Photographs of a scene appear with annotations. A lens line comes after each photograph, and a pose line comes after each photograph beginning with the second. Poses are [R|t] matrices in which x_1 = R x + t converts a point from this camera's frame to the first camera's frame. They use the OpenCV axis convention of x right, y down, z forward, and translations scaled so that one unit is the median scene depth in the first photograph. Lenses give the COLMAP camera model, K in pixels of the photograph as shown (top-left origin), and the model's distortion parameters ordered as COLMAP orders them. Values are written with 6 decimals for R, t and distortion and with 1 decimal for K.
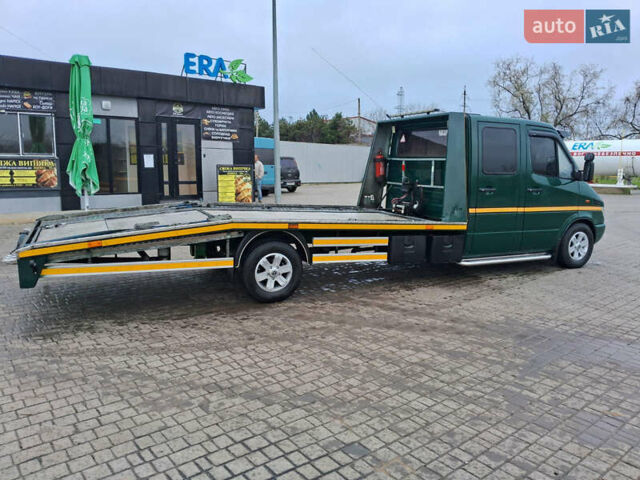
lens RADIAL K [[488.4, 0, 320.0], [0, 488.4, 240.0], [0, 0, 1]] dist [0.080390, -0.175740]
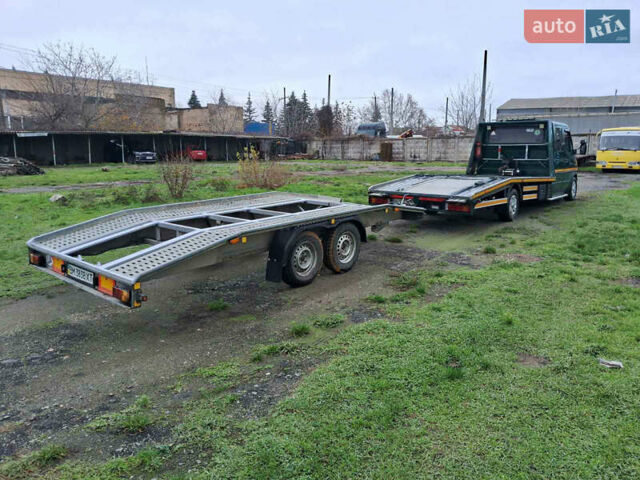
lens RADIAL K [[488.4, 0, 320.0], [0, 488.4, 240.0], [0, 0, 1]] dist [0.080390, -0.175740]
pose [[0.908455, -0.098114, 0.406303, -1.227169], [0.085381, 0.995123, 0.049397, 0.032341], [-0.409168, -0.010184, 0.912402, -0.359216]]
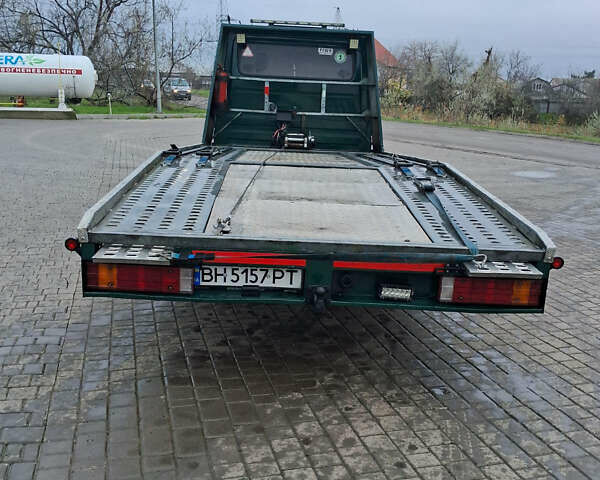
lens RADIAL K [[605.7, 0, 300.0], [0, 605.7, 240.0], [0, 0, 1]] dist [0.136316, -0.330636]
pose [[0.376428, -0.200861, 0.904410, -0.801353], [0.108926, 0.979039, 0.172099, -0.079768], [-0.920020, 0.033731, 0.390417, 0.612681]]
